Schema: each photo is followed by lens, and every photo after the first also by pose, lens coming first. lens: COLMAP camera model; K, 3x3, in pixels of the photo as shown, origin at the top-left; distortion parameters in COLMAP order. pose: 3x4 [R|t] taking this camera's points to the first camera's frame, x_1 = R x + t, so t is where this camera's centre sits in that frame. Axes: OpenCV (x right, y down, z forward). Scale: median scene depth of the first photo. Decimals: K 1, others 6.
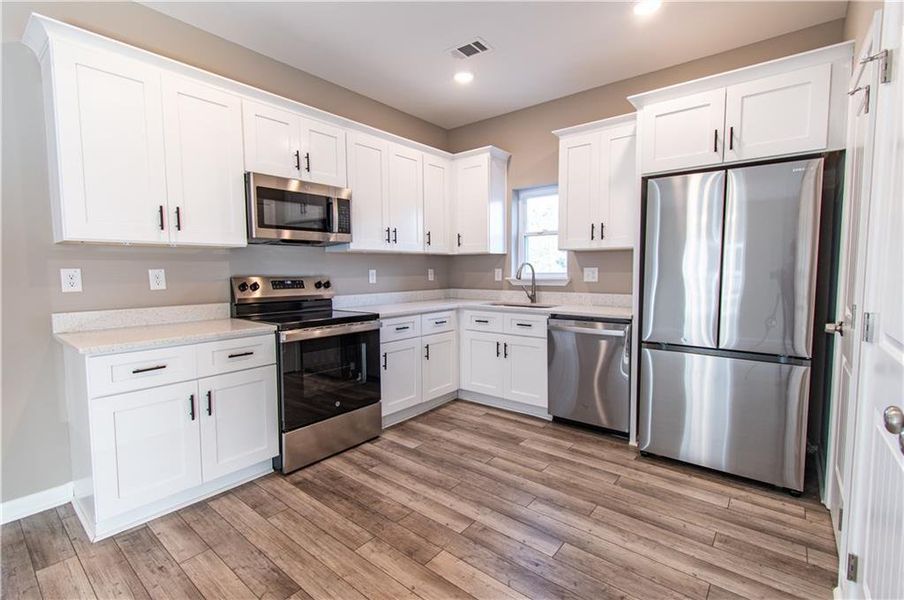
lens RADIAL K [[412.9, 0, 449.5], [0, 412.9, 296.6], [0, 0, 1]] dist [0.001317, -0.000108]
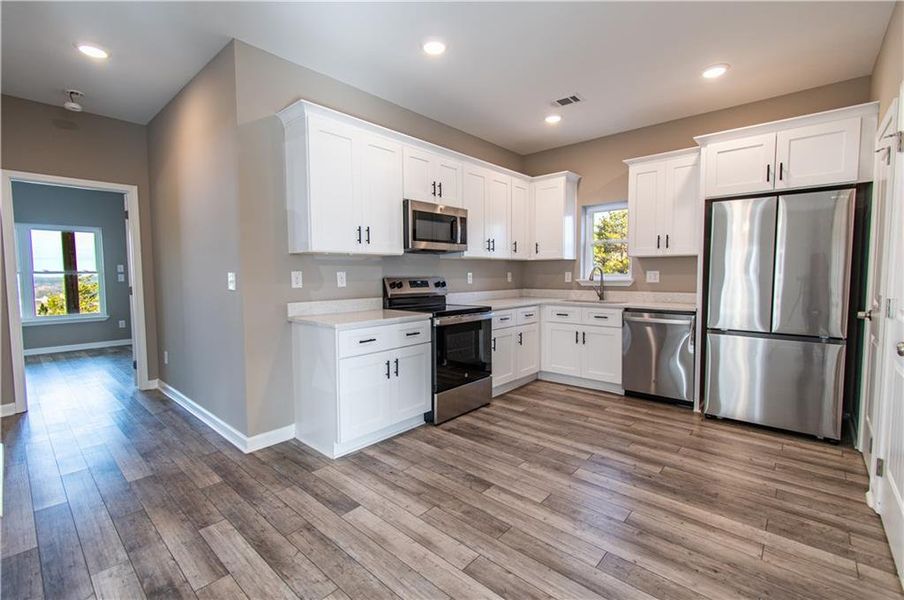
lens RADIAL K [[401.0, 0, 450.3], [0, 401.0, 296.9], [0, 0, 1]] dist [-0.000069, -0.000032]
pose [[0.998940, 0.002356, -0.045979, -0.275407], [-0.002732, 0.999963, -0.008118, 0.024337], [0.045958, 0.008235, 0.998909, -0.282659]]
